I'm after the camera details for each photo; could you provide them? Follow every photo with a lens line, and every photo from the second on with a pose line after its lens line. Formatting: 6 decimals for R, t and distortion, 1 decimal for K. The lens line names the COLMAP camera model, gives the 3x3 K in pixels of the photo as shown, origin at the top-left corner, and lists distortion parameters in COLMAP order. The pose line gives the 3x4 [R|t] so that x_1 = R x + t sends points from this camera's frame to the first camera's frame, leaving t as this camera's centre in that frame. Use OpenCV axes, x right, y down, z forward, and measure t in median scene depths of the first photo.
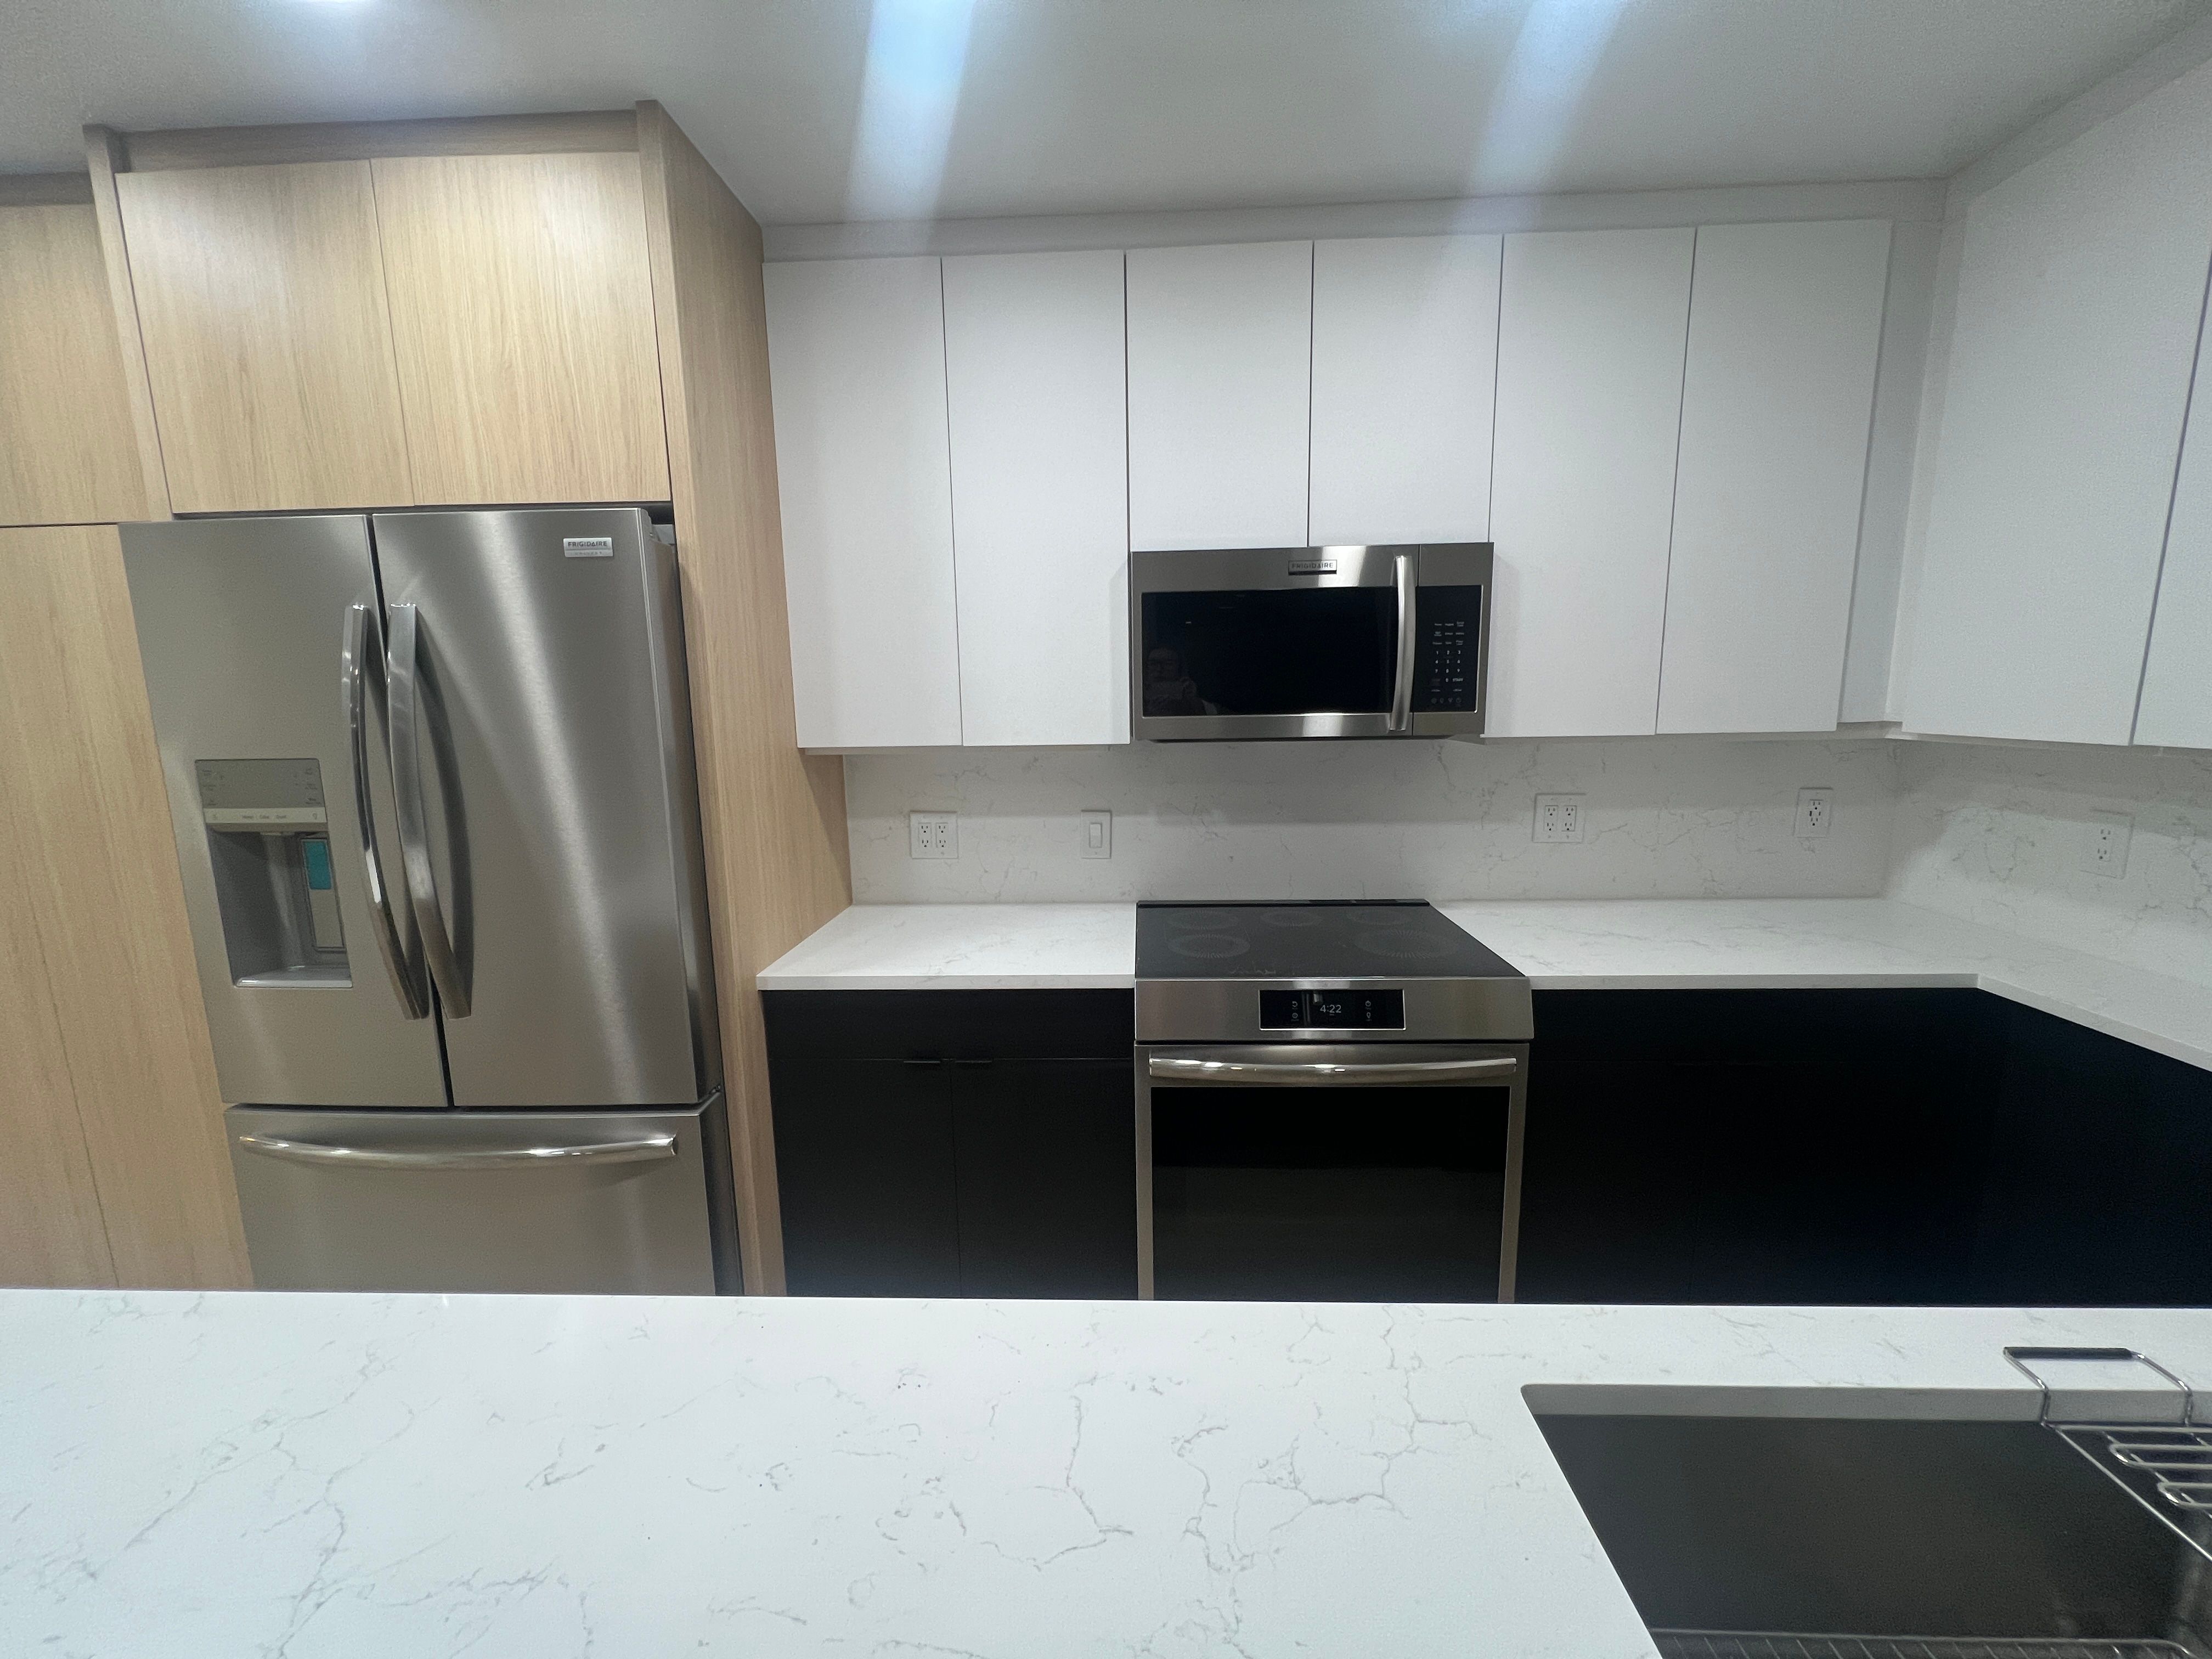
lens RADIAL K [[883.2, 0, 1102.5], [0, 883.2, 832.4], [0, 0, 1]] dist [-0.001715, -0.000210]
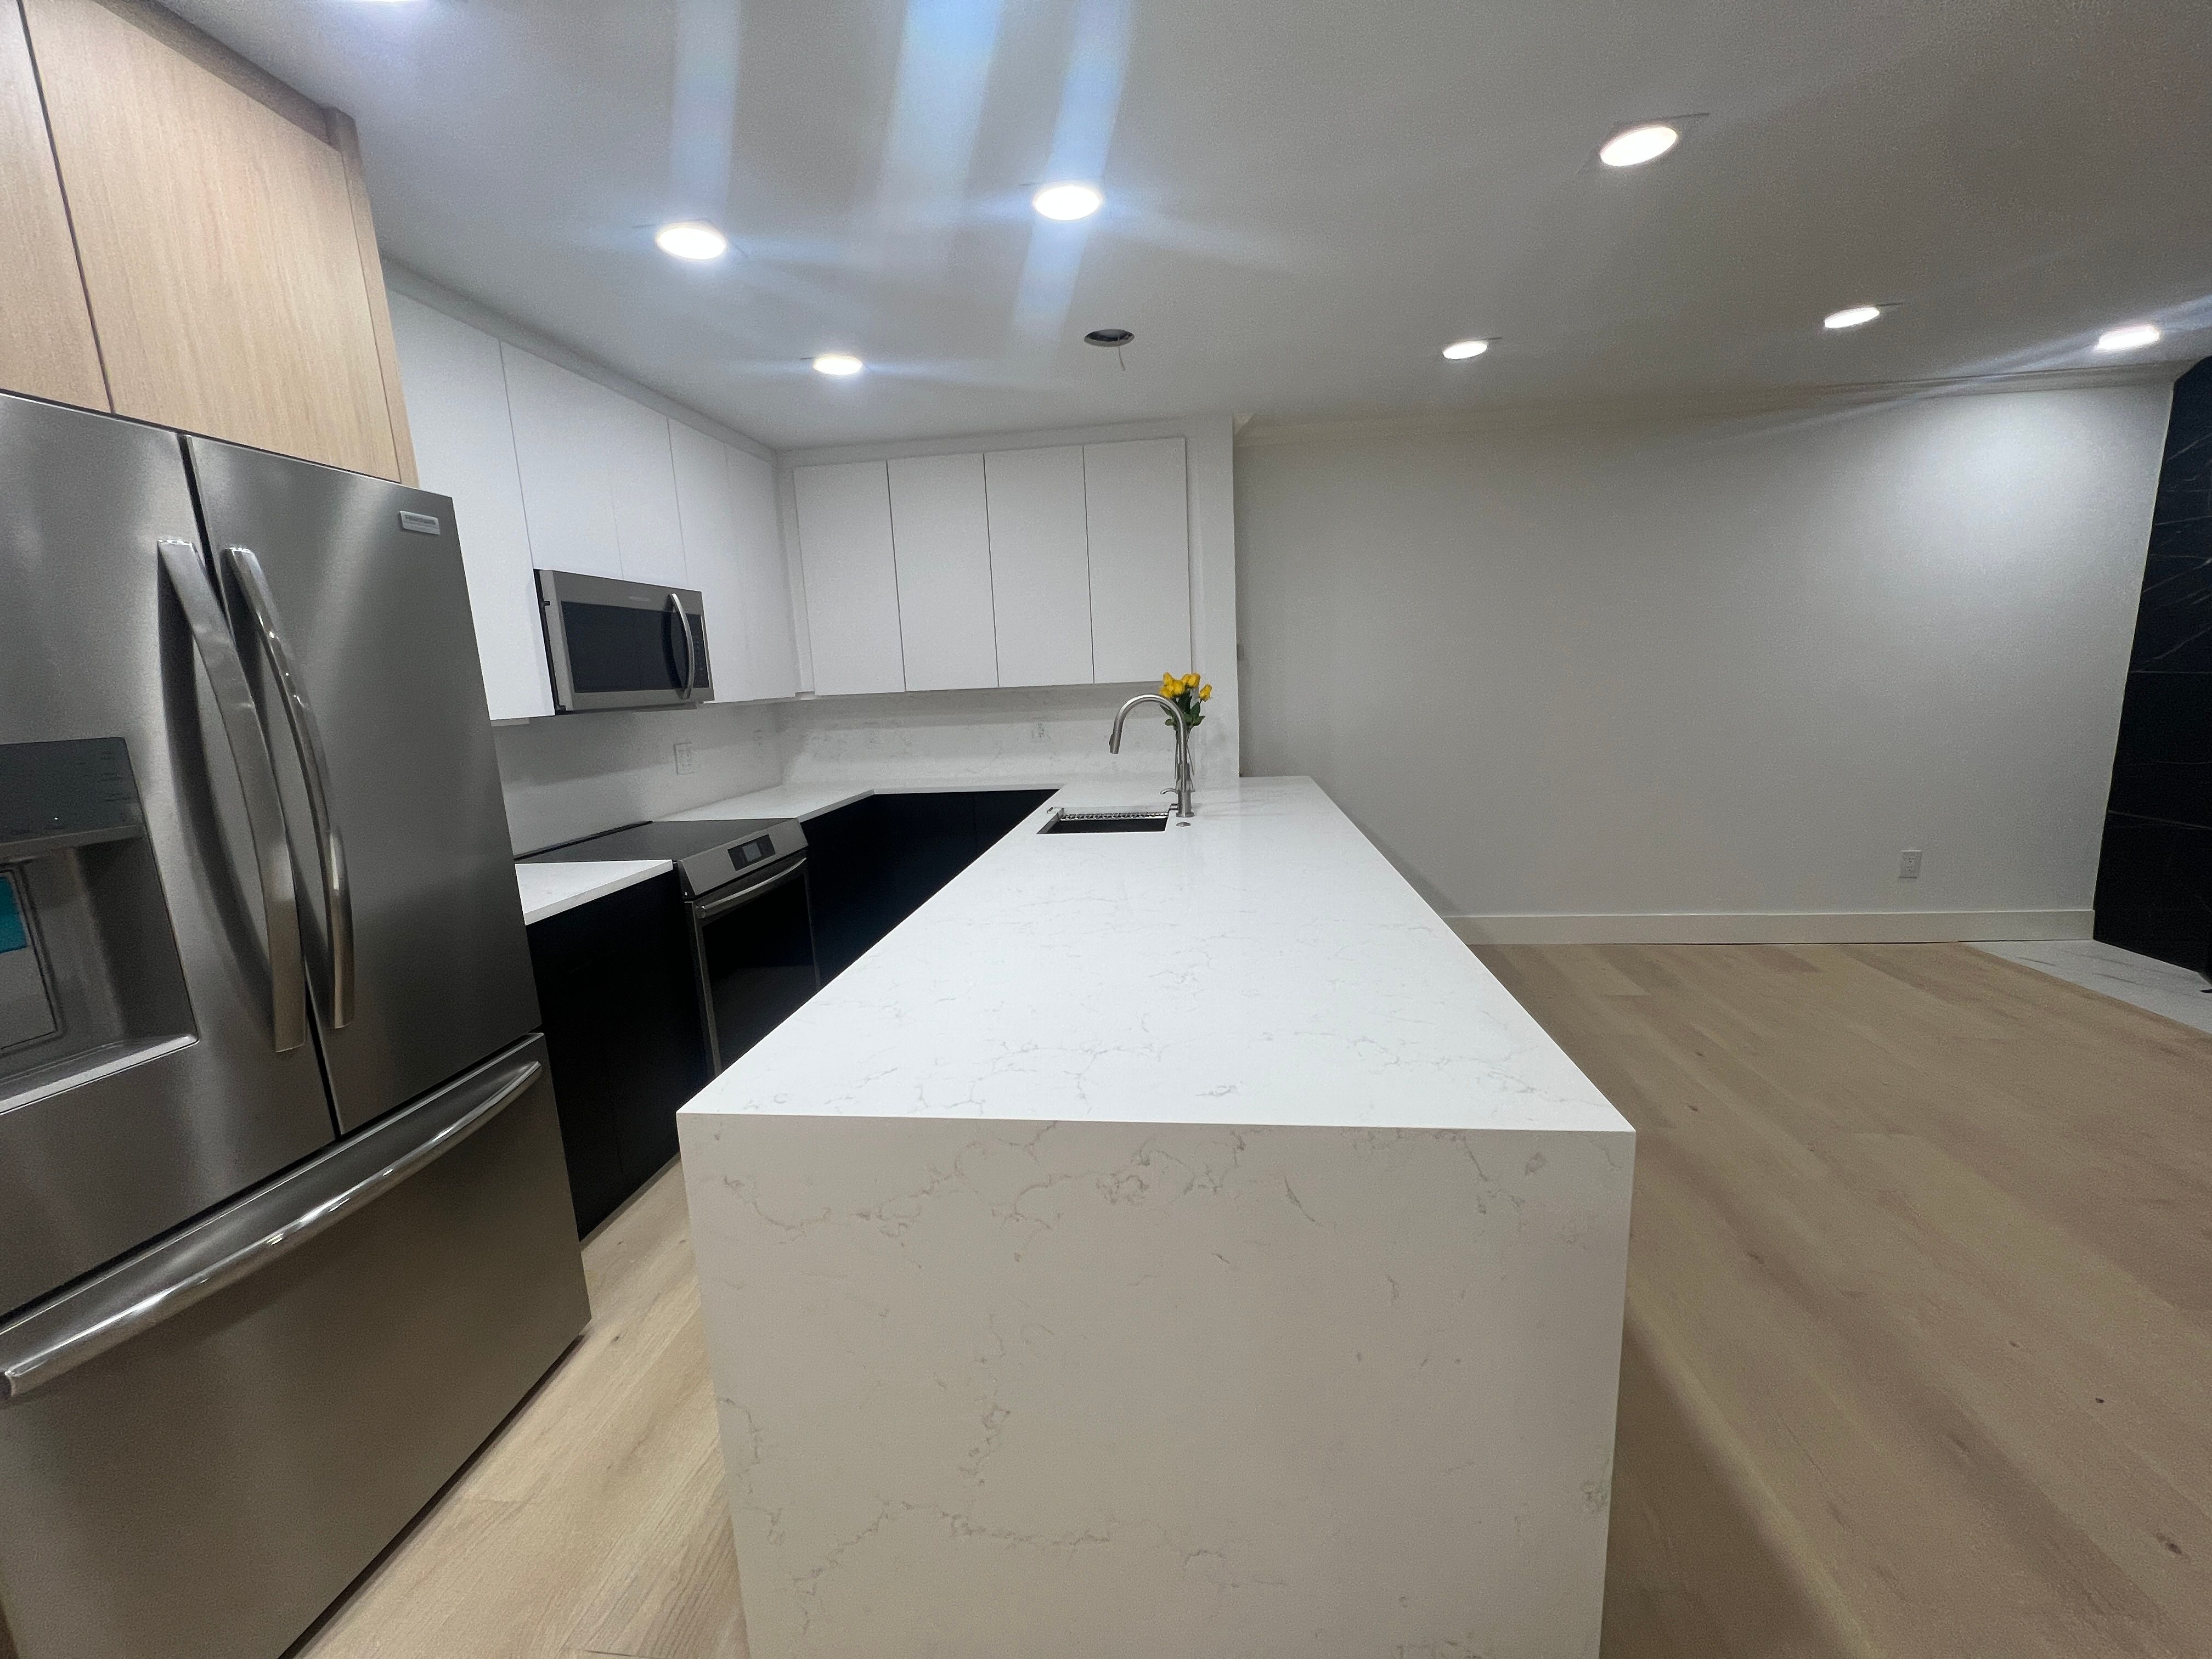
lens RADIAL K [[883.2, 0, 1102.5], [0, 883.2, 832.4], [0, 0, 1]] dist [-0.001715, -0.000210]
pose [[0.079269, -0.165590, 0.983004, -1.323152], [0.203309, 0.968065, 0.146679, 0.042919], [-0.975901, 0.188226, 0.110403, 0.114680]]
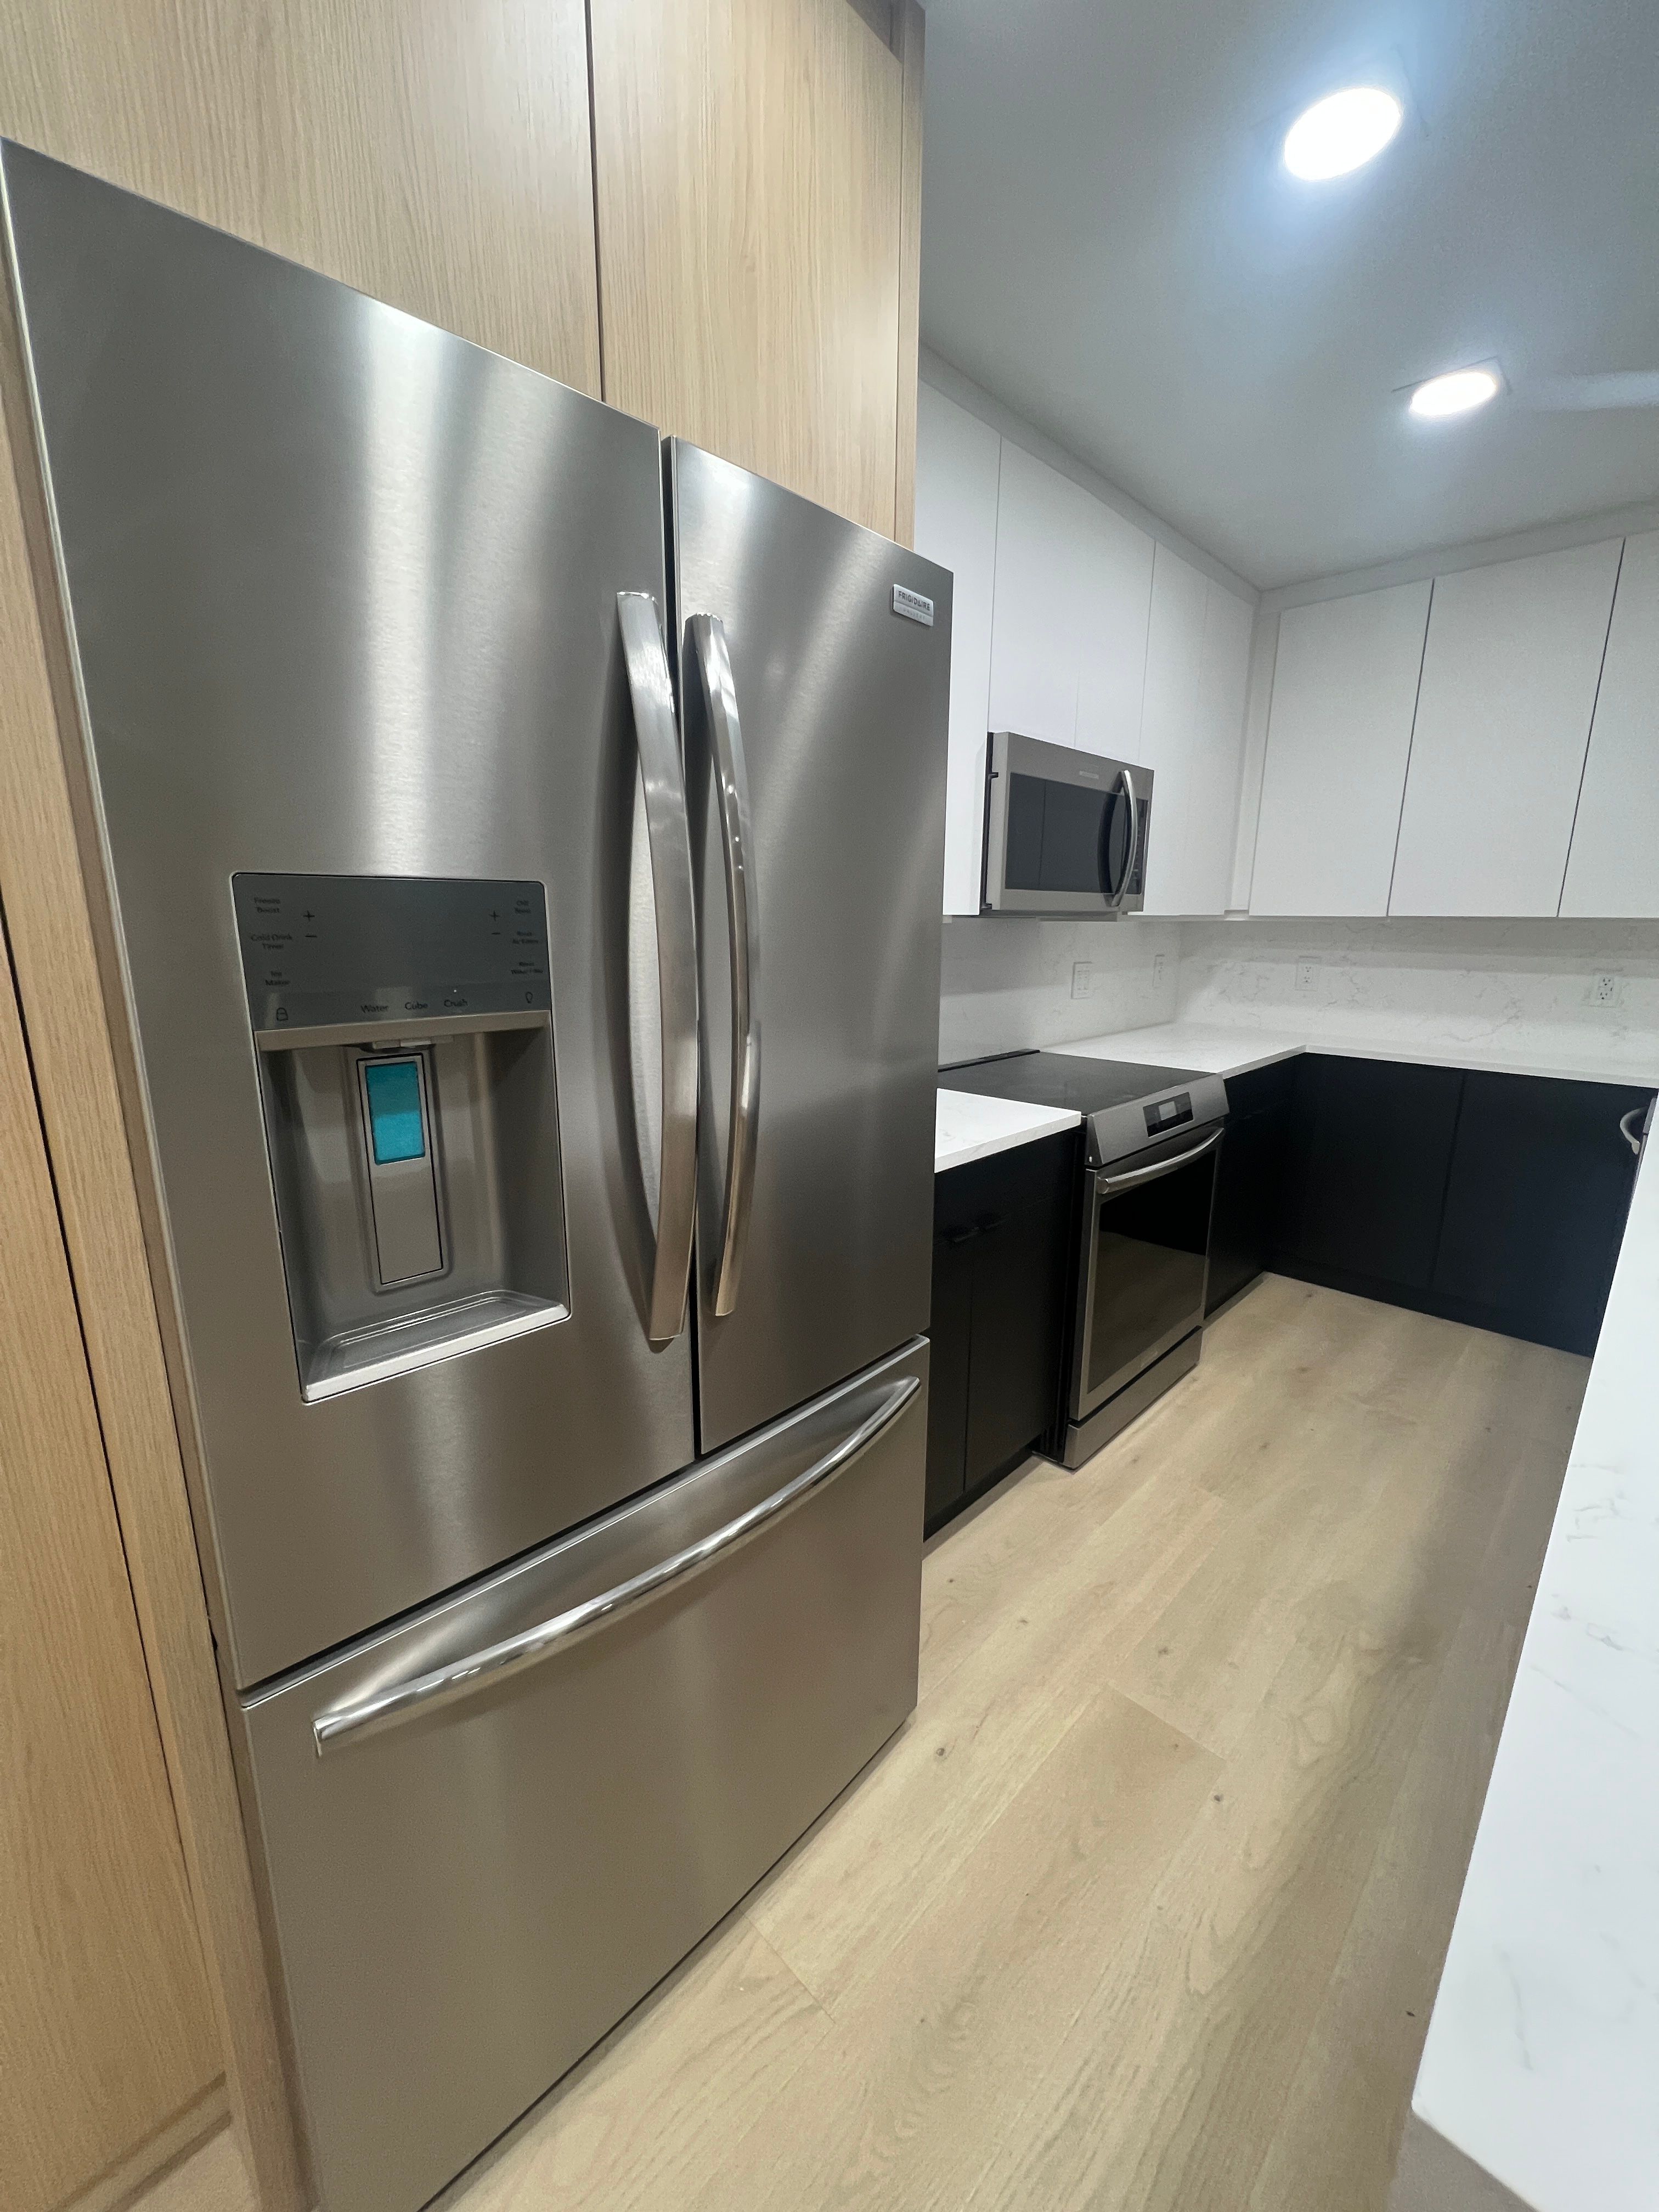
lens RADIAL K [[883.2, 0, 818.3], [0, 883.2, 1106.7], [0, 0, 1]] dist [-0.001715, -0.000210]
pose [[0.674956, -0.137884, 0.724860, -0.991508], [0.102821, 0.990376, 0.092649, 0.010713], [-0.730659, 0.011997, 0.682637, 0.455074]]
